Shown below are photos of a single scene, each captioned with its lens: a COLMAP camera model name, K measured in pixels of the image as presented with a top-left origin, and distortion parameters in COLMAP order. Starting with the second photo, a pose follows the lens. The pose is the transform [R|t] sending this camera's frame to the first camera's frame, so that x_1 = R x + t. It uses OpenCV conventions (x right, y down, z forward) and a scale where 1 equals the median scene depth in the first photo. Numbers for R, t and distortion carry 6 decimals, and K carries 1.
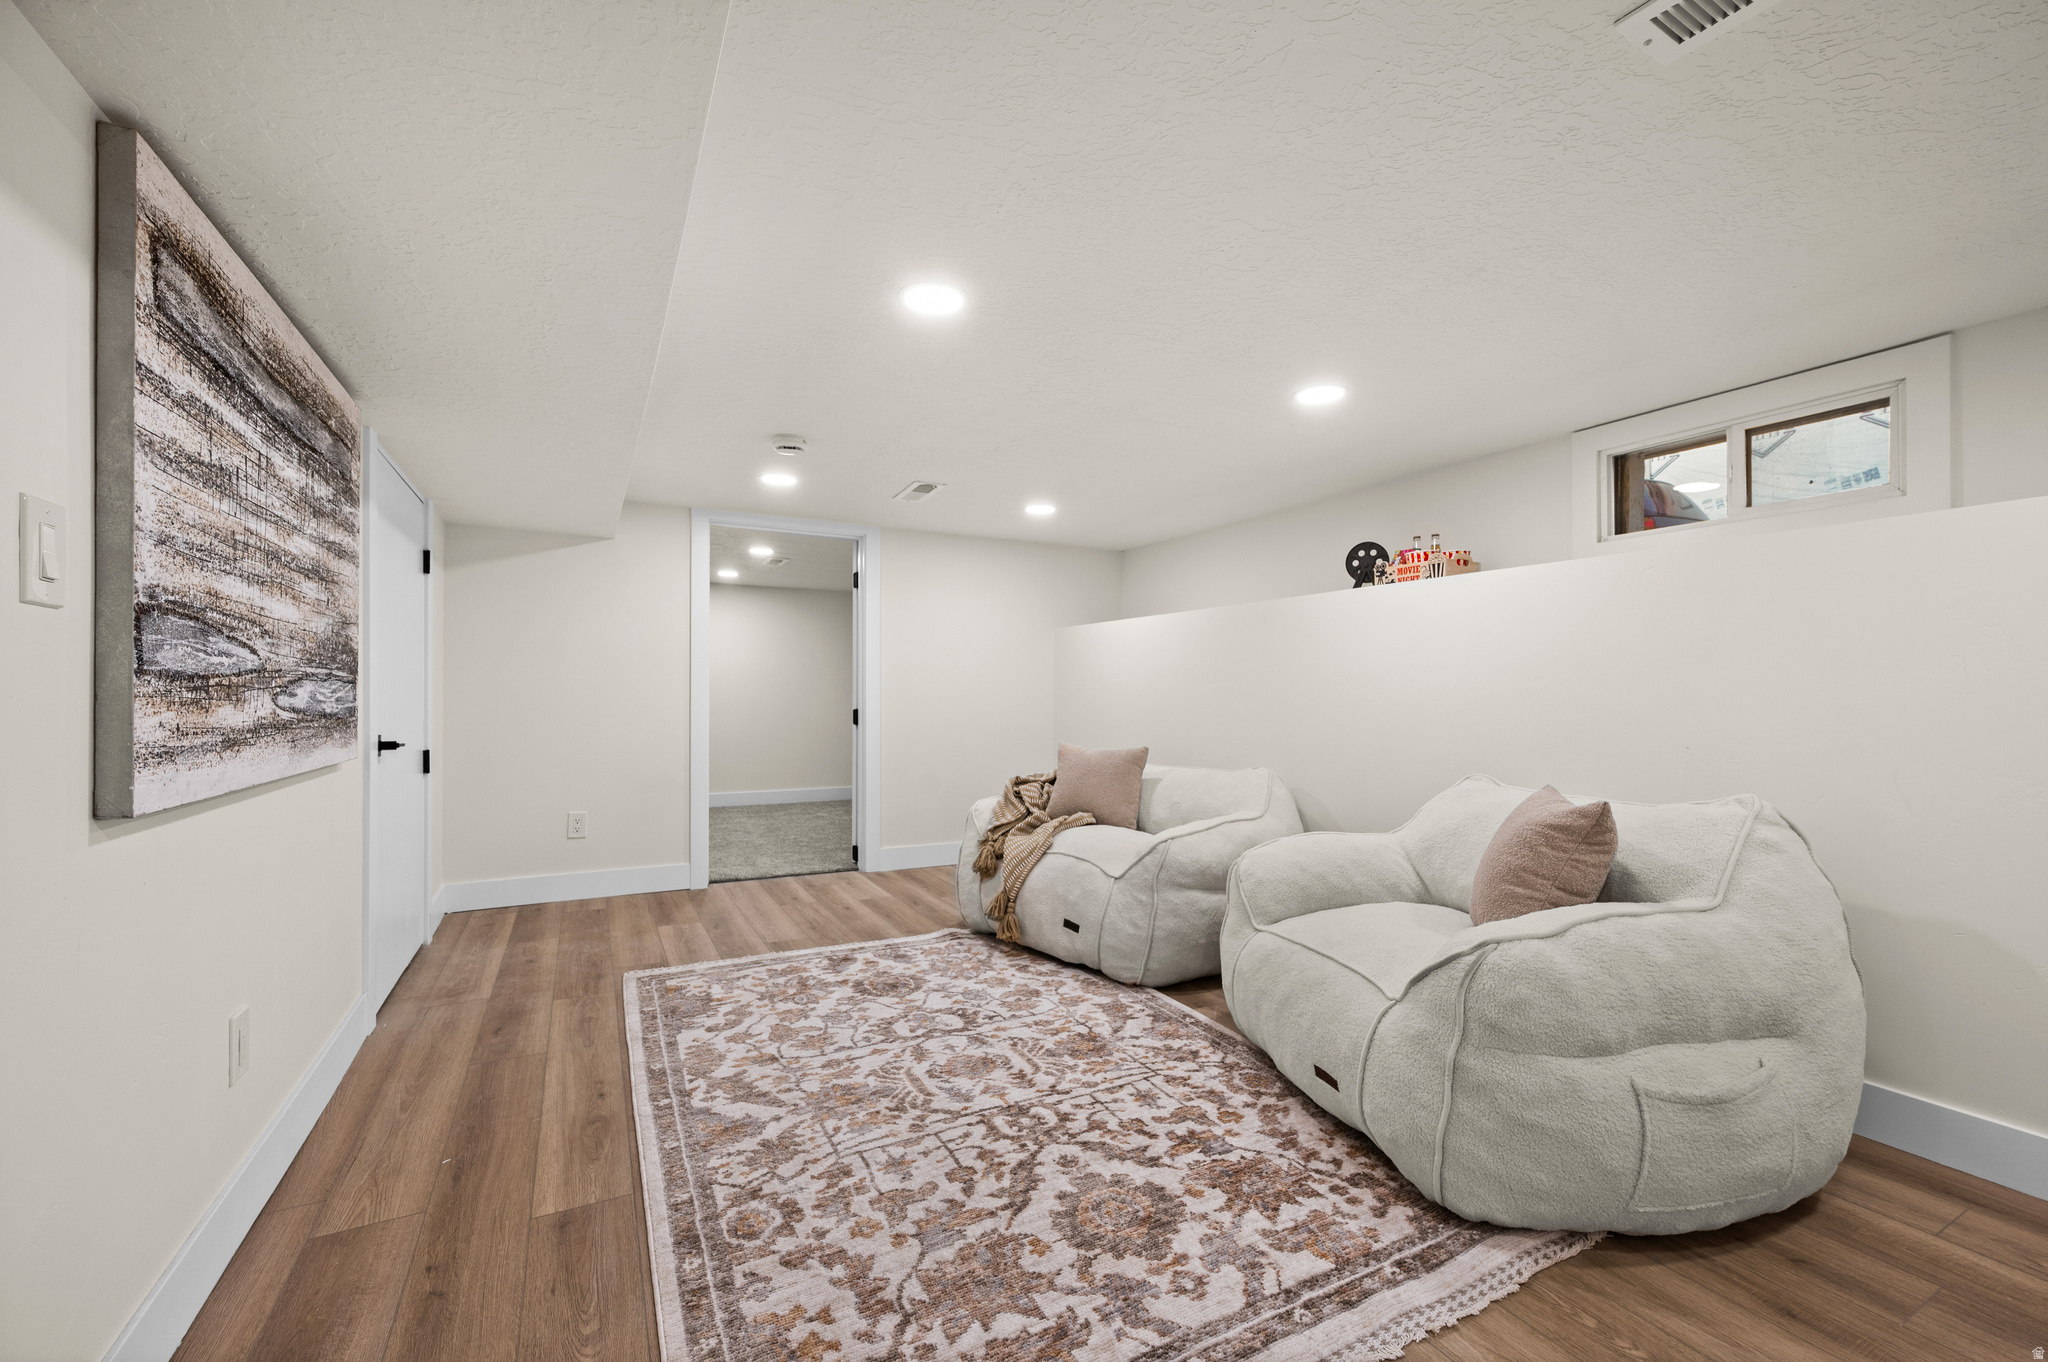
lens RADIAL K [[825.8, 0, 1029.4], [0, 825.8, 677.9], [0, 0, 1]] dist [-0.001171, -0.000194]
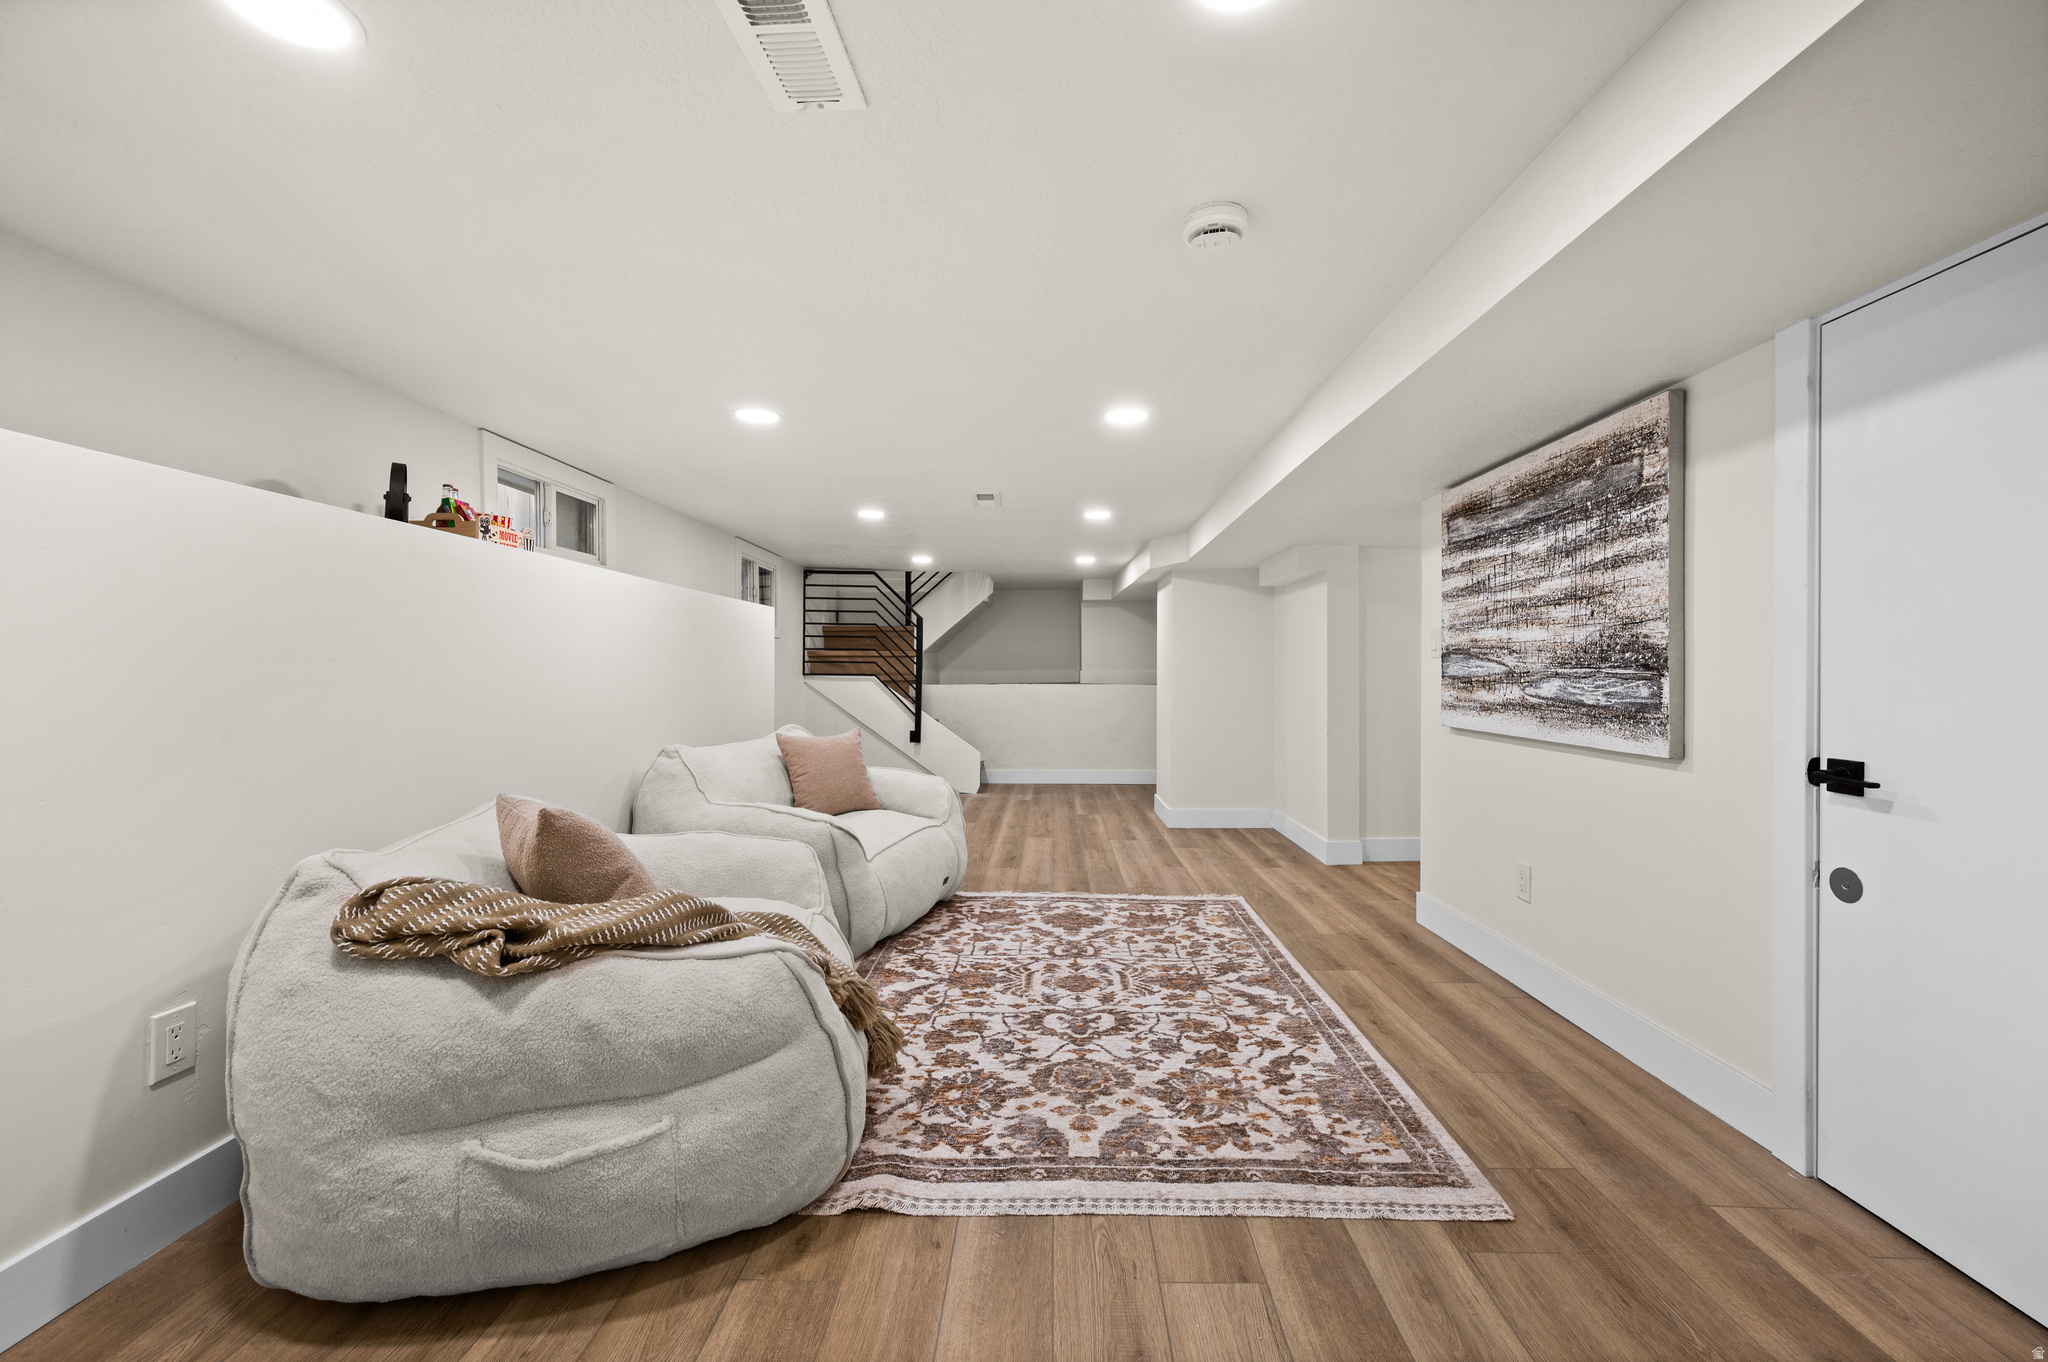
lens RADIAL K [[825.8, 0, 1029.4], [0, 825.8, 677.9], [0, 0, 1]] dist [-0.001171, -0.000194]
pose [[-0.865863, -0.008525, 0.500208, -0.643055], [-0.013995, 0.999876, -0.007184, 0.020875], [-0.500085, -0.013221, -0.865876, 2.167117]]
